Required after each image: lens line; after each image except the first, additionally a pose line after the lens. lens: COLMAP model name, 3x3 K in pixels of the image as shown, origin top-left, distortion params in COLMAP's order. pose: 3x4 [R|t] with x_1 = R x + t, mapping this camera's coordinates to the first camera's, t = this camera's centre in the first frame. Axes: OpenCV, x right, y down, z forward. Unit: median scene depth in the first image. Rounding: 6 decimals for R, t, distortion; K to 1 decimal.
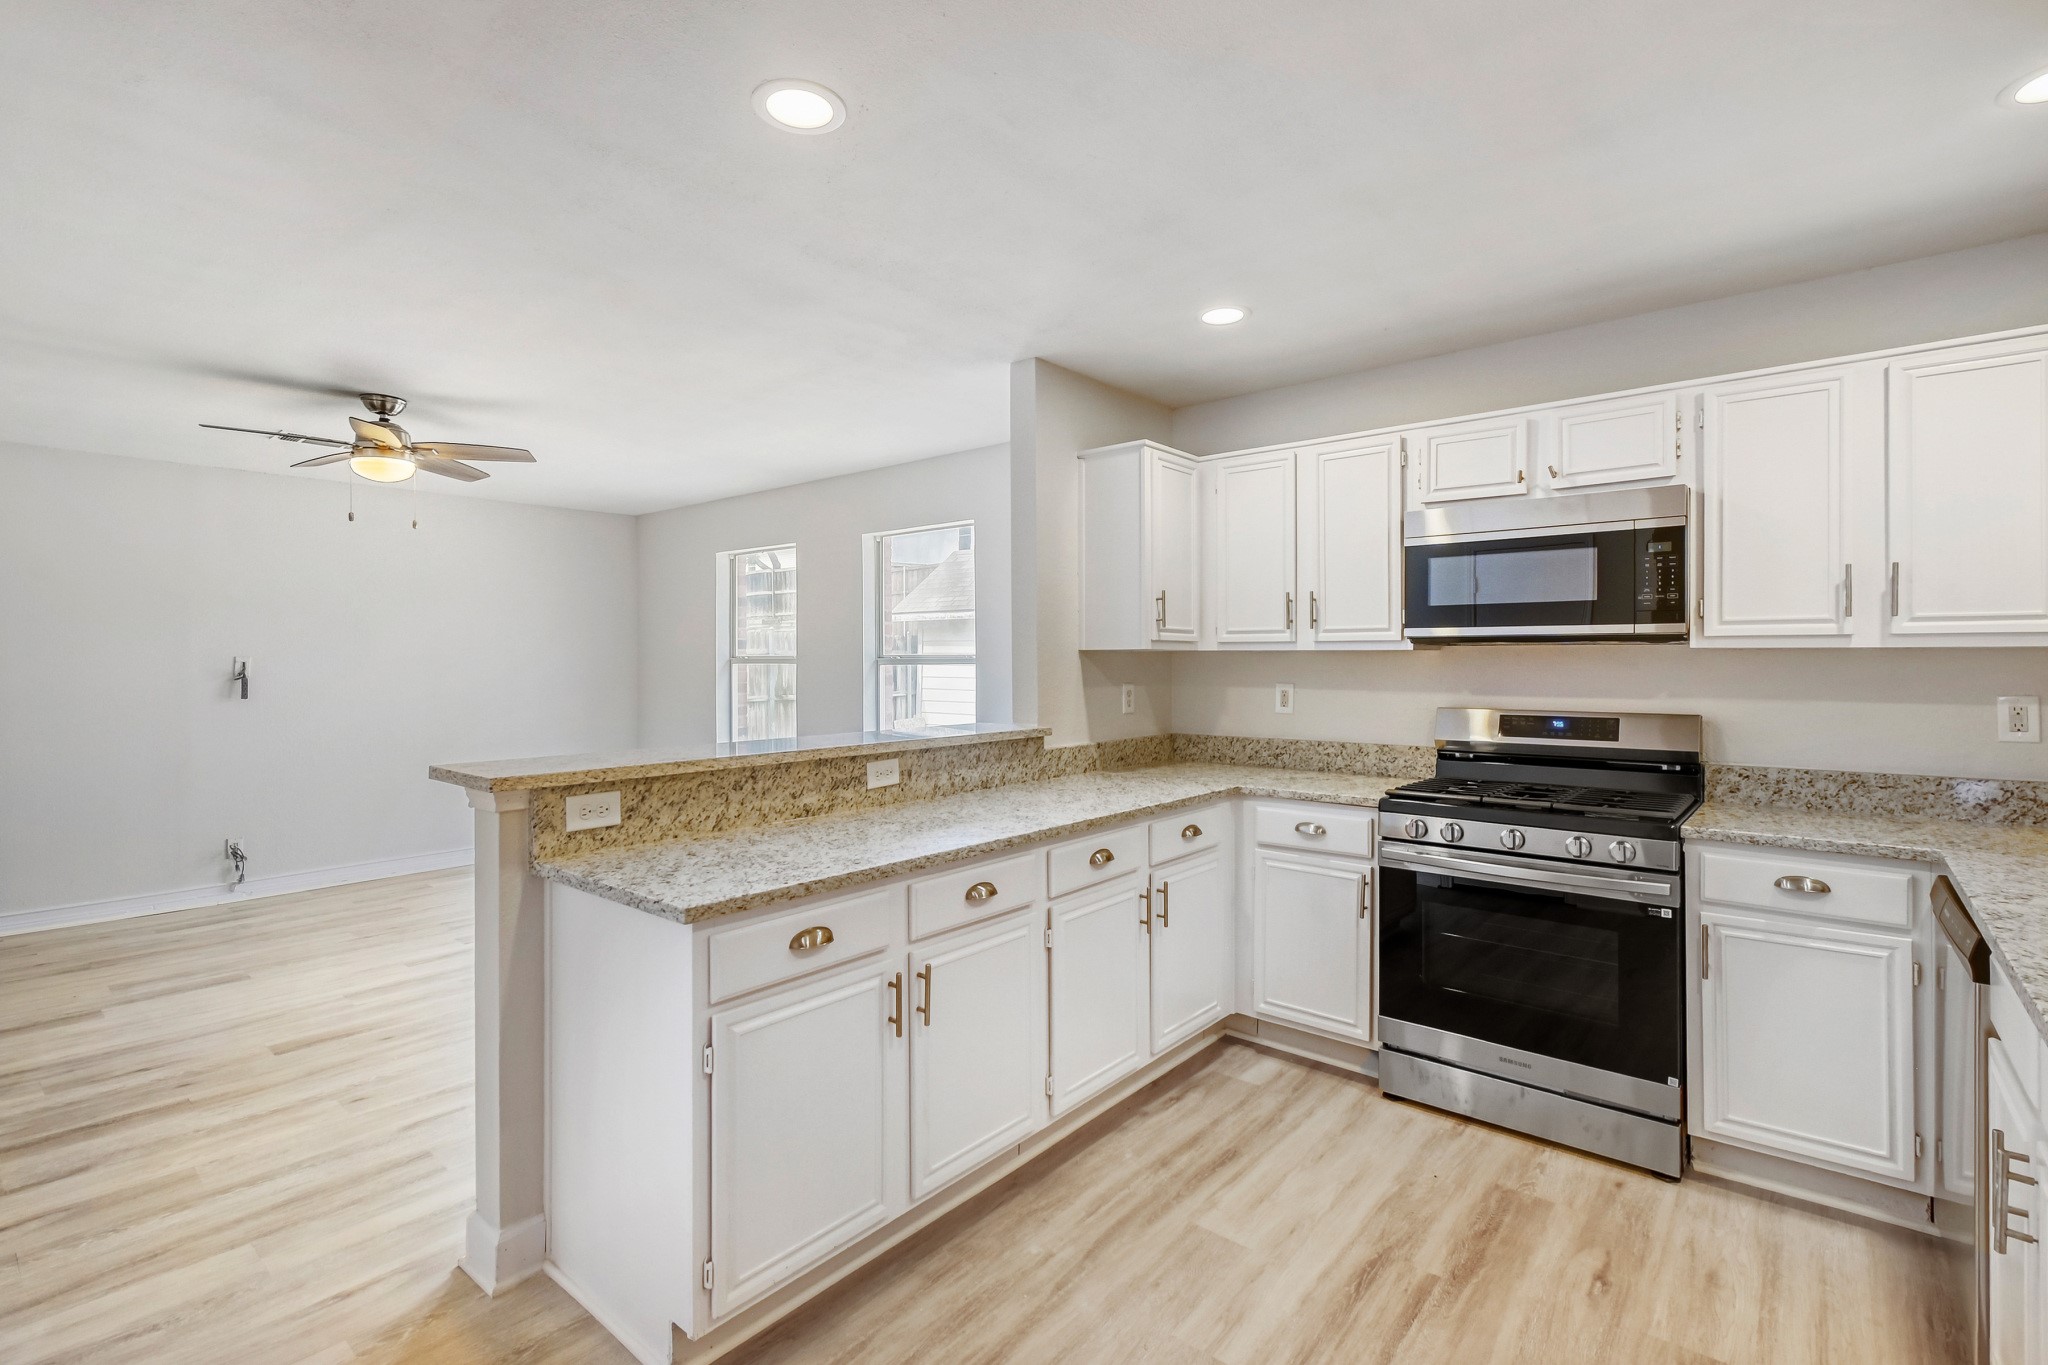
lens RADIAL K [[917.5, 0, 1026.3], [0, 917.5, 663.1], [0, 0, 1]] dist [0.000626, -0.000619]
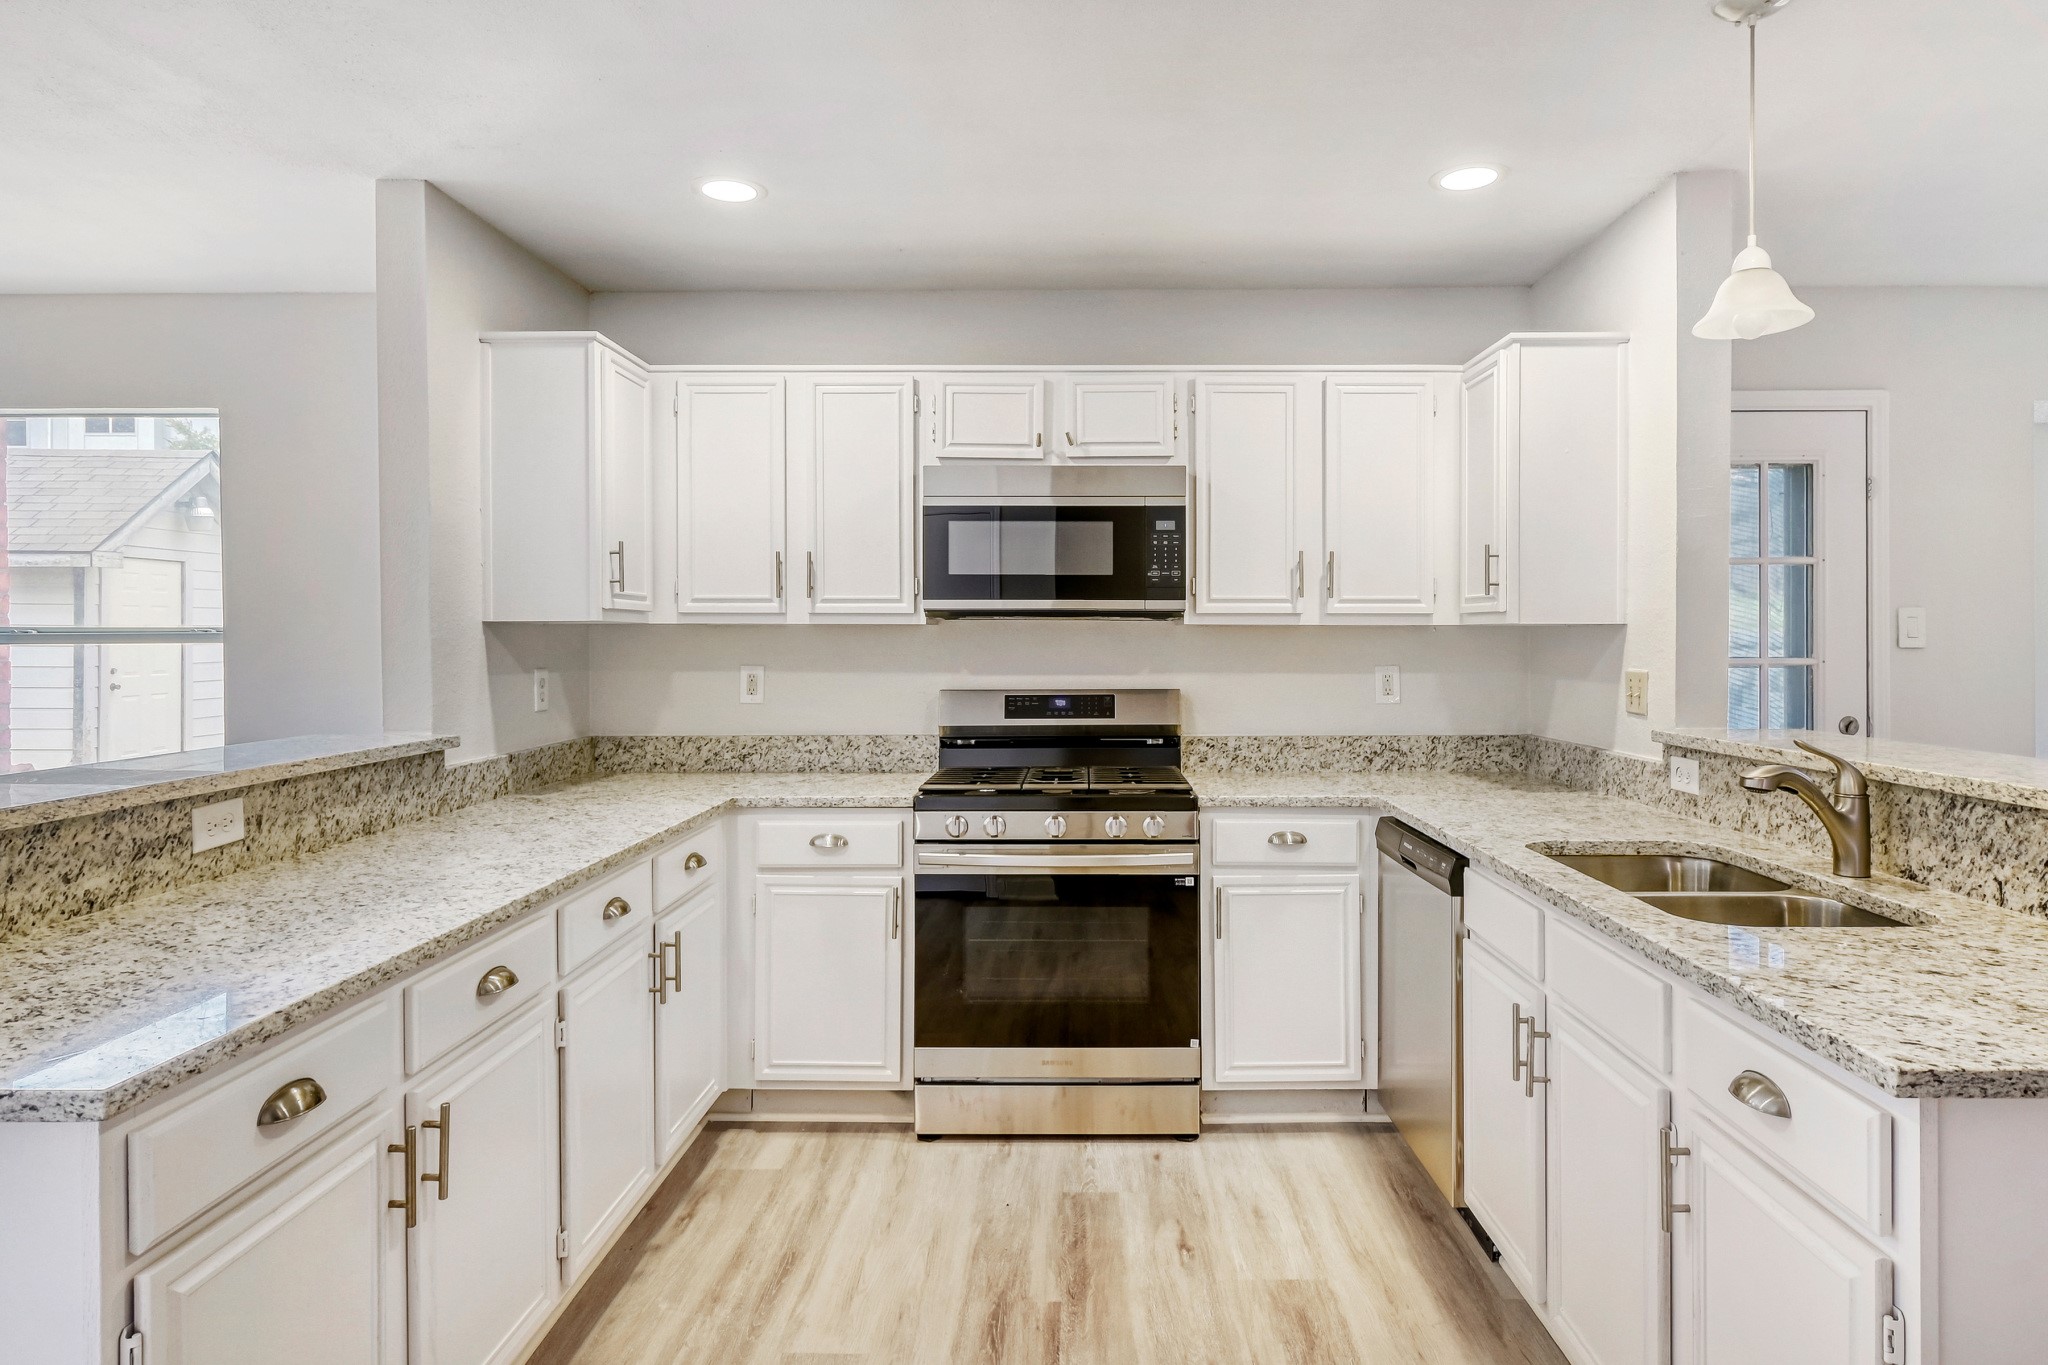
lens RADIAL K [[1182.4, 0, 1033.3], [0, 1182.4, 646.9], [0, 0, 1]] dist [-0.000252, -0.001527]
pose [[0.776544, -0.005196, 0.630041, -0.232000], [0.002034, 0.999981, 0.005739, 0.000855], [-0.630059, -0.003175, 0.776540, 0.067745]]
